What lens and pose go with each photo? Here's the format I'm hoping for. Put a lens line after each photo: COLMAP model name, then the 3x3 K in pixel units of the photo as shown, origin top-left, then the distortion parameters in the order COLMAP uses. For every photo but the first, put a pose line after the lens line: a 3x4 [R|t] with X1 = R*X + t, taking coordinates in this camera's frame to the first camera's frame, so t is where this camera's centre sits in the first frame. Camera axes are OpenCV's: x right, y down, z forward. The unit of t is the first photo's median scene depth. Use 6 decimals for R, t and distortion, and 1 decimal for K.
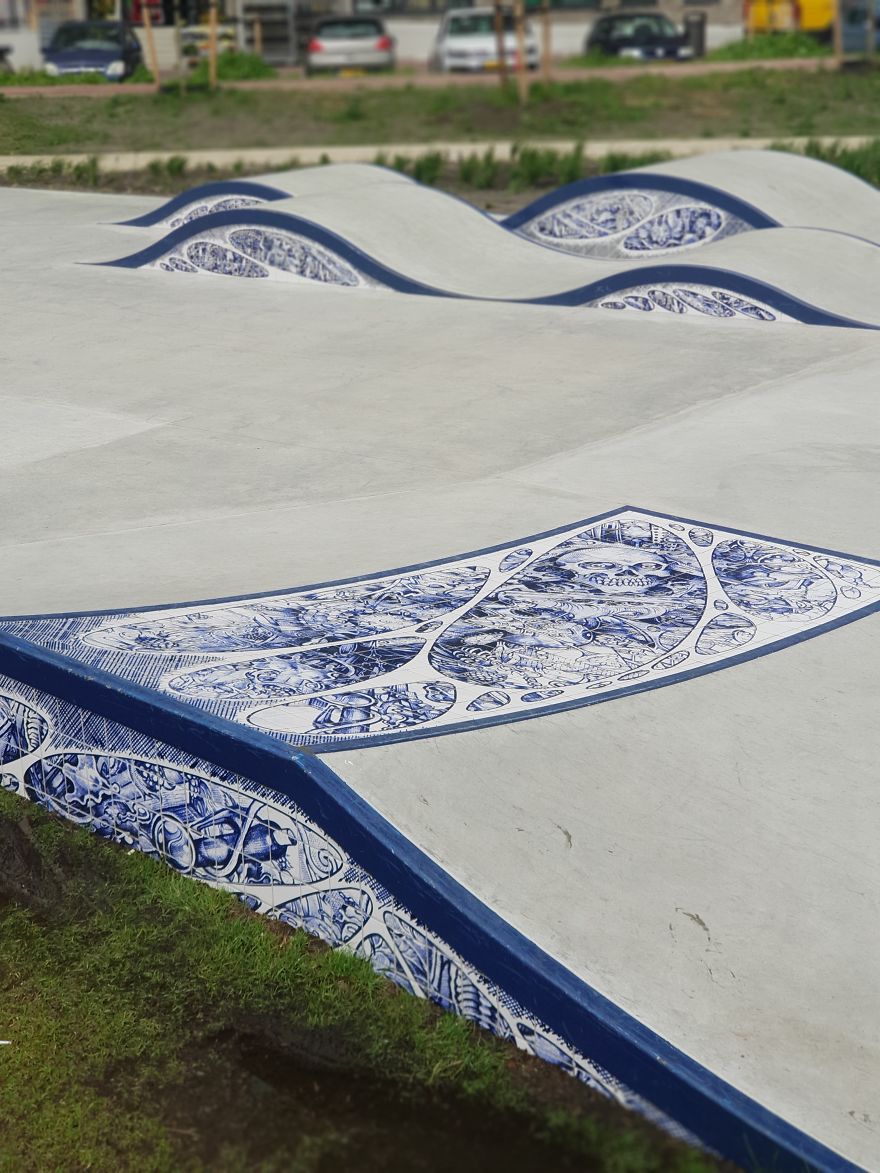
lens RADIAL K [[1749.2, 0, 440.0], [0, 1749.2, 586.5], [0, 0, 1]] dist [0.211357, -0.962495]
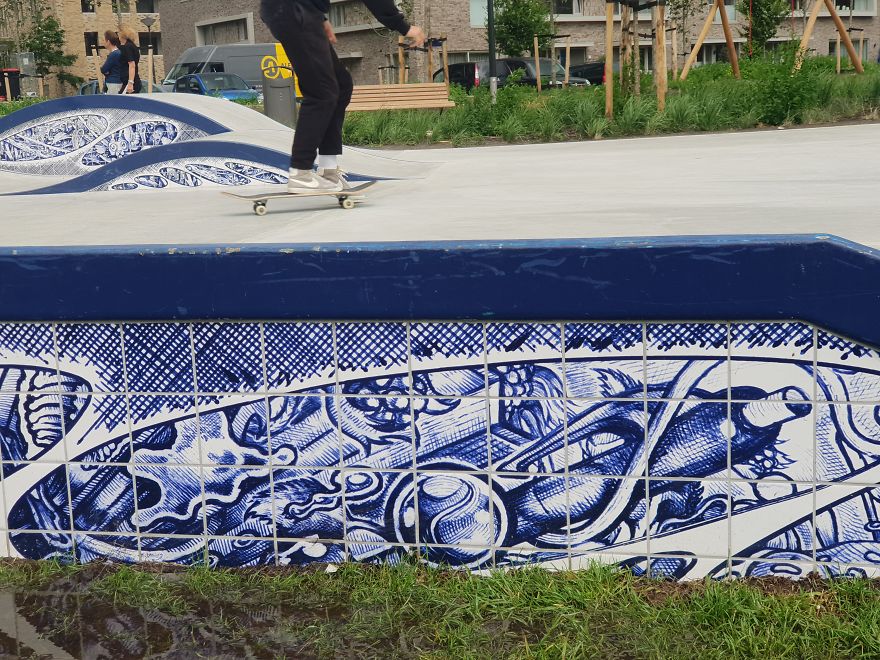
lens RADIAL K [[1312.3, 0, 440.0], [0, 1312.3, 330.0], [0, 0, 1]] dist [0.211357, -0.962495]
pose [[0.862050, -0.095697, 0.497707, -0.355791], [0.180495, 0.975595, -0.125043, 0.141556], [-0.473594, 0.197627, 0.858284, 0.645674]]
